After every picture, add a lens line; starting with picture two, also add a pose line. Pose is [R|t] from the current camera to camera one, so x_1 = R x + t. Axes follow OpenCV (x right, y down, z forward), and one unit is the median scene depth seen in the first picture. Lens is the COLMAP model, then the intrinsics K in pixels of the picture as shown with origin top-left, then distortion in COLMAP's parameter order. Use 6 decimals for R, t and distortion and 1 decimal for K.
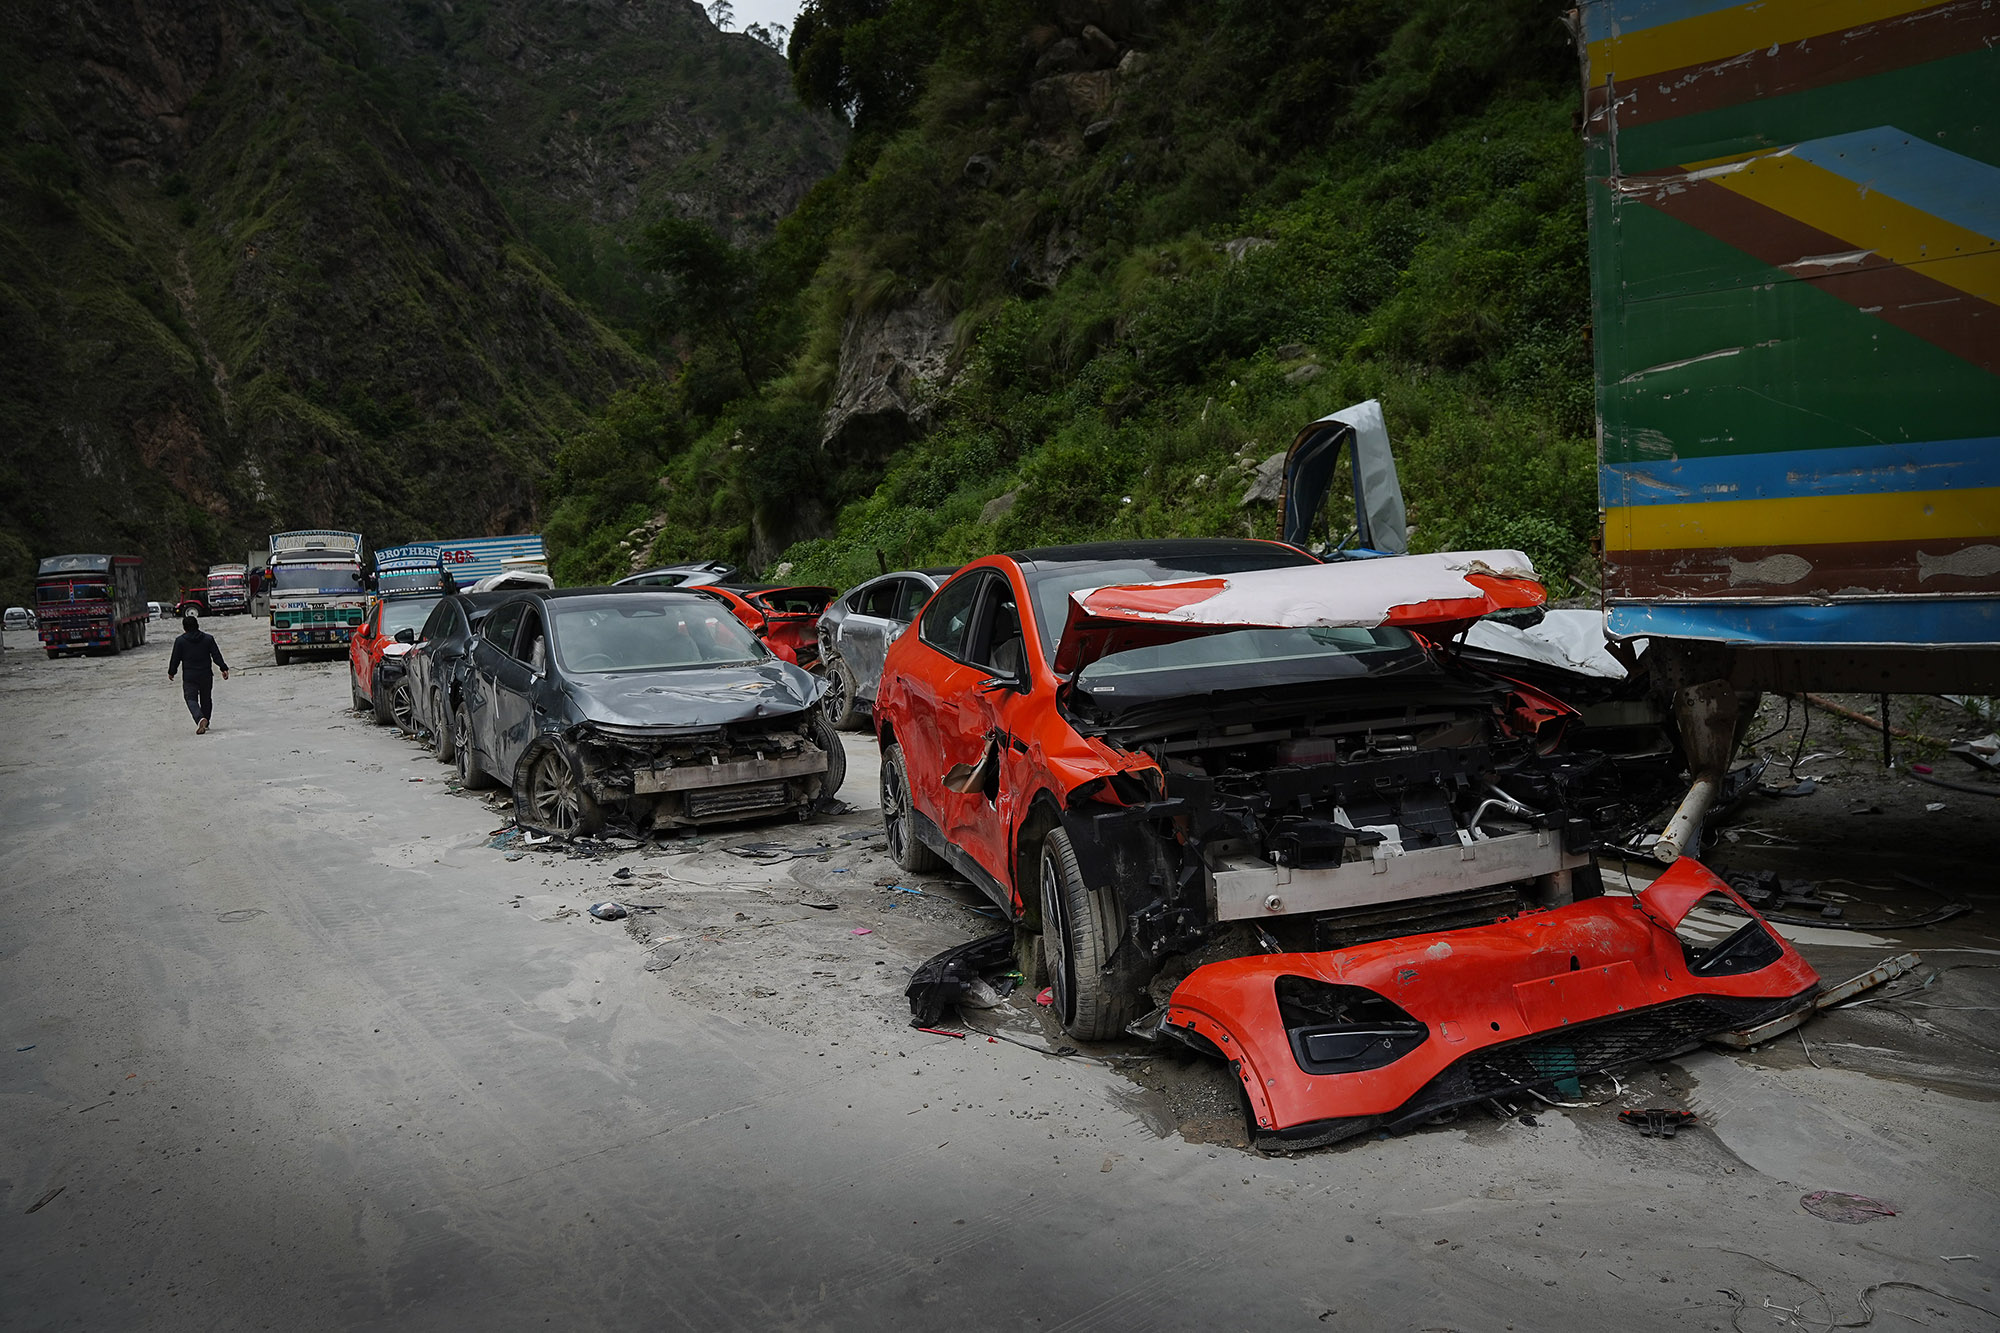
lens RADIAL K [[1383.4, 0, 1000.0], [0, 1383.4, 666.5], [0, 0, 1]] dist [-0.144822, 0.120331]
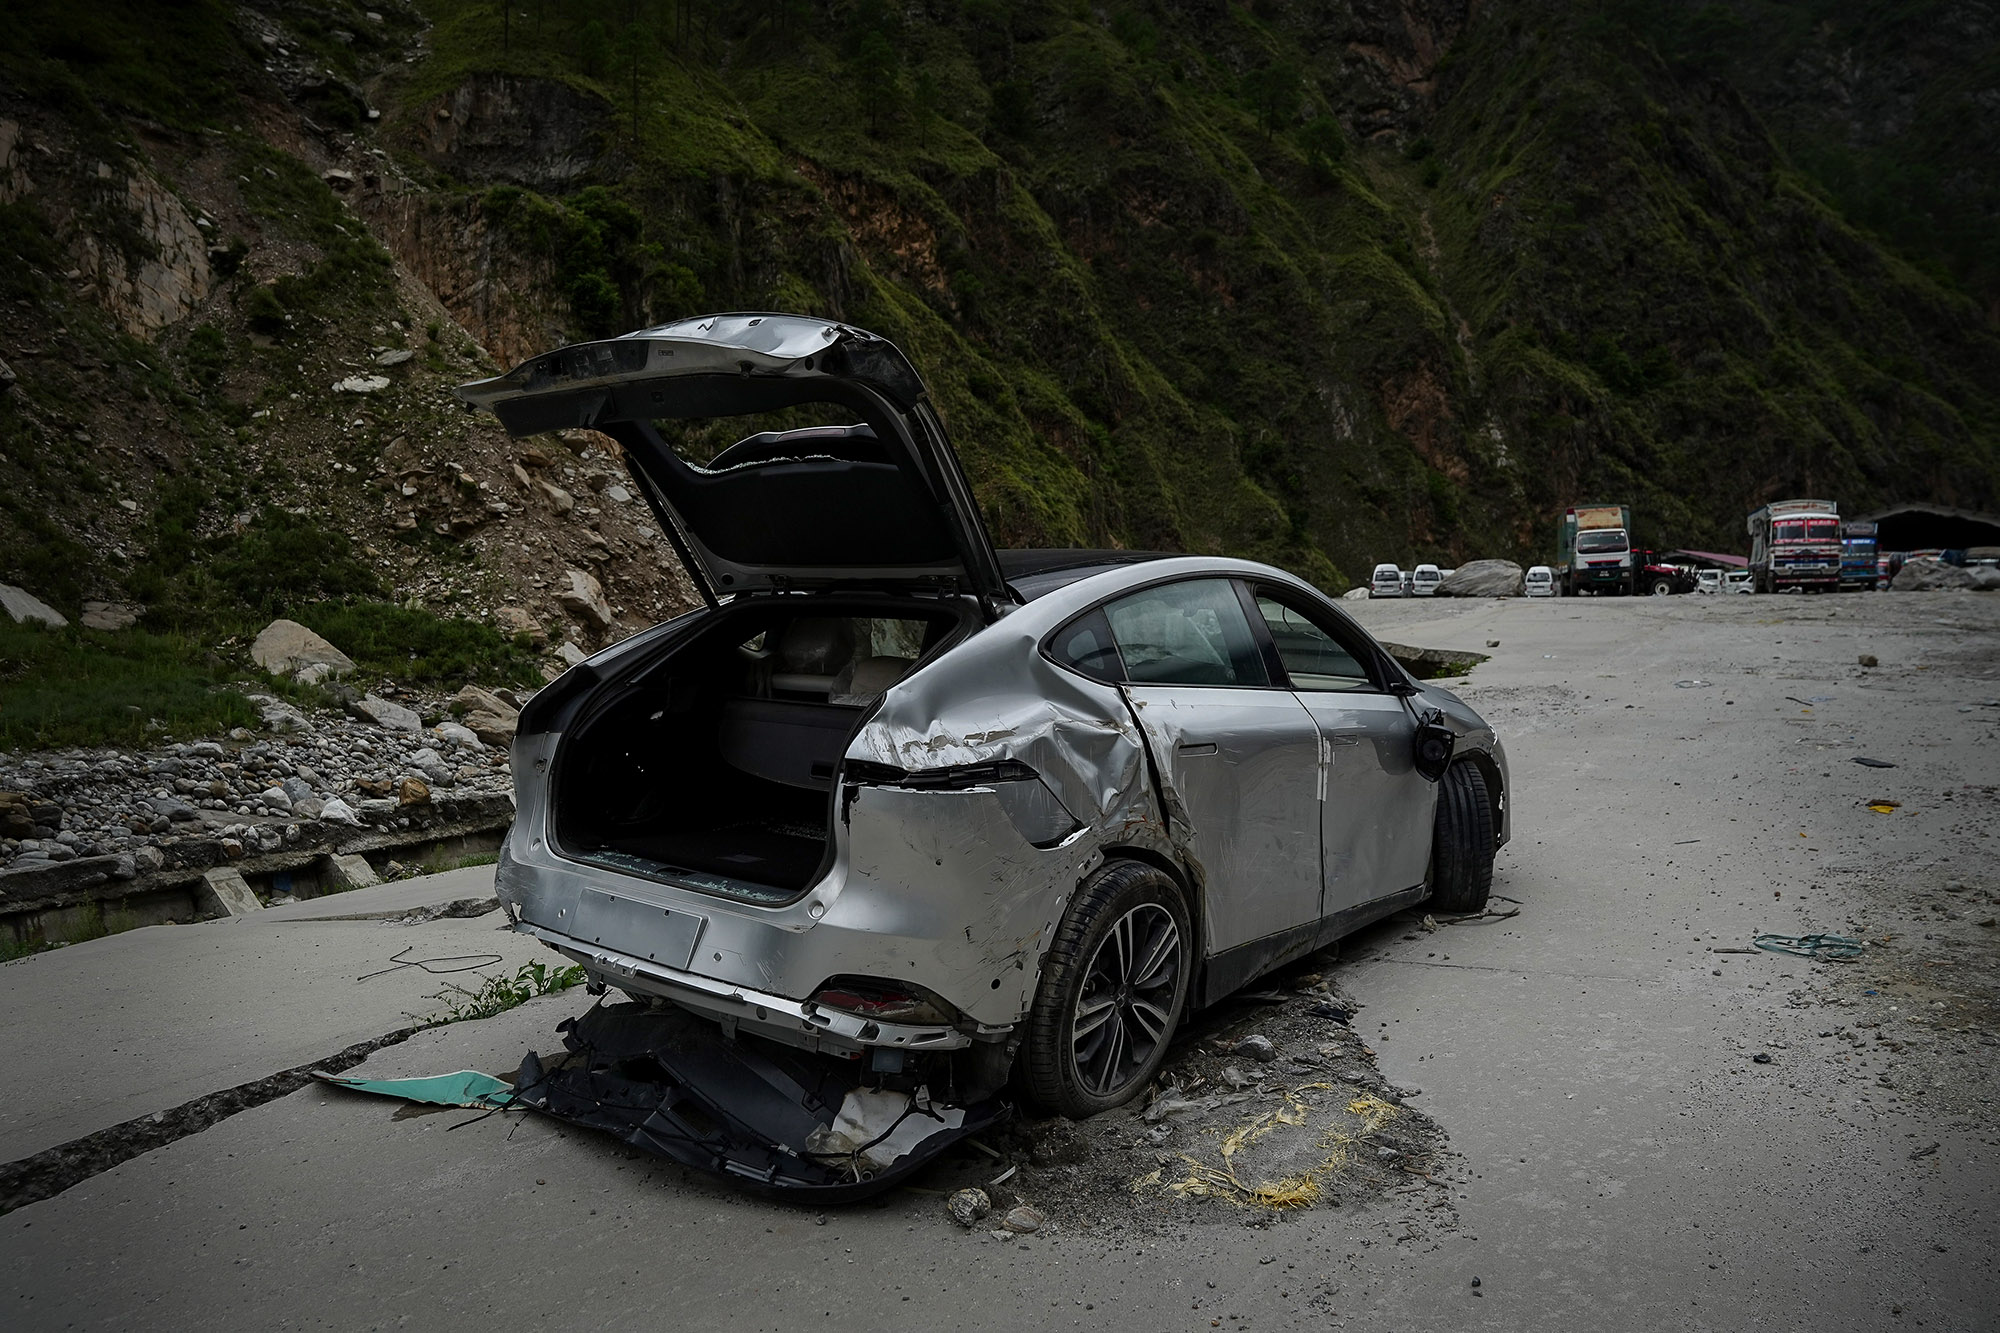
lens RADIAL K [[1383.4, 0, 1000.0], [0, 1383.4, 666.5], [0, 0, 1]] dist [-0.144822, 0.120331]
pose [[0.697528, 0.089453, -0.710952, -0.106267], [-0.082323, 0.995612, 0.044501, -0.001556], [0.711813, 0.027487, 0.701831, 0.099302]]
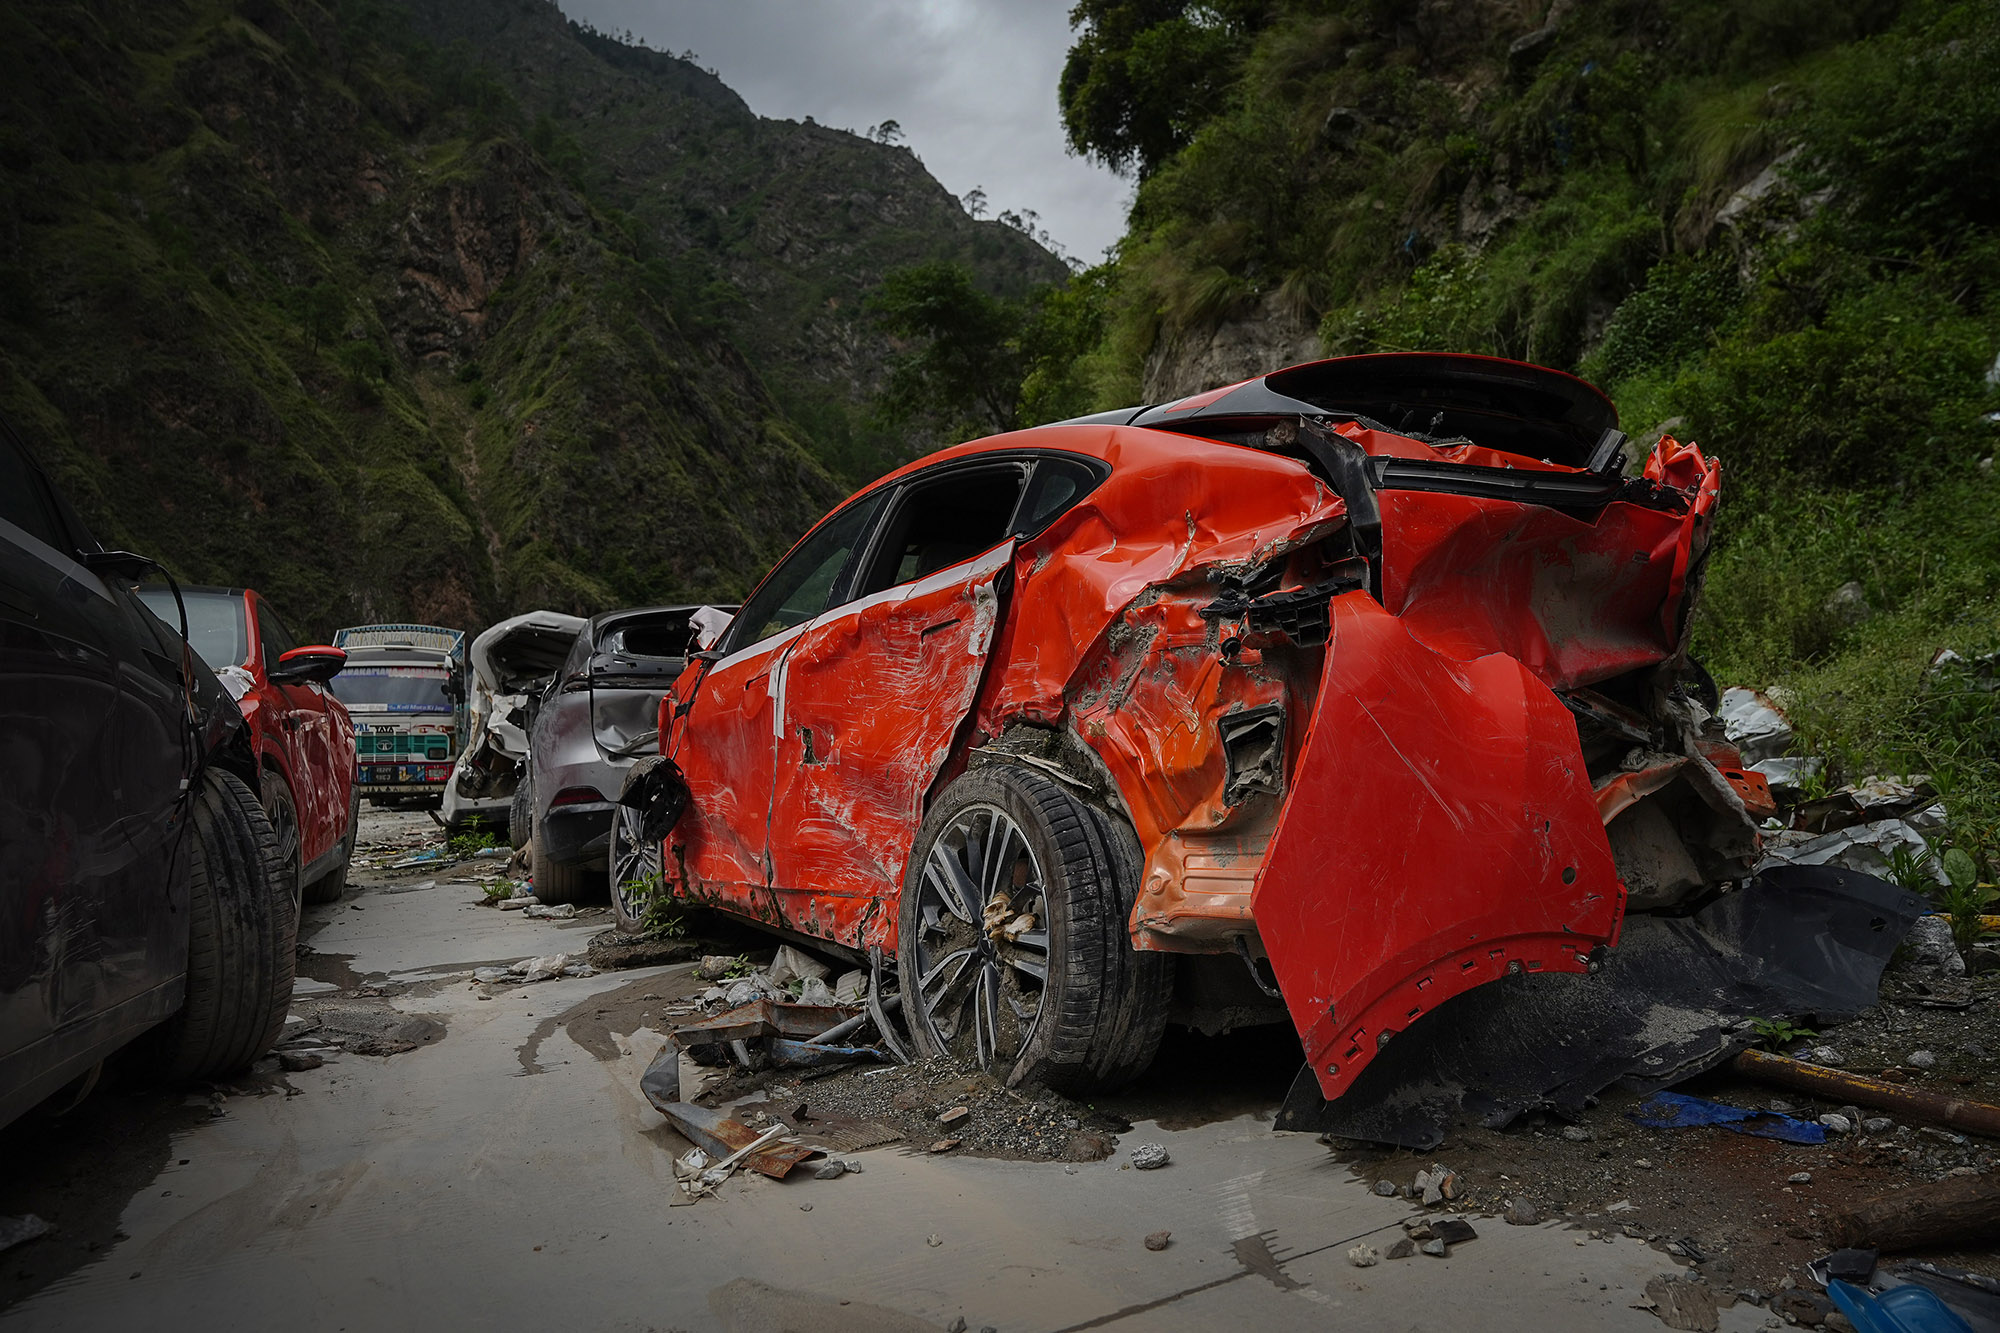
lens RADIAL K [[1380.6, 0, 1000.0], [0, 1380.6, 666.5], [0, 0, 1]] dist [-0.131517, 0.106790]
pose [[0.984333, -0.002230, -0.176305, -0.008500], [-0.020063, 0.992009, -0.124561, 0.000211], [0.175174, 0.126146, 0.976423, 0.040132]]
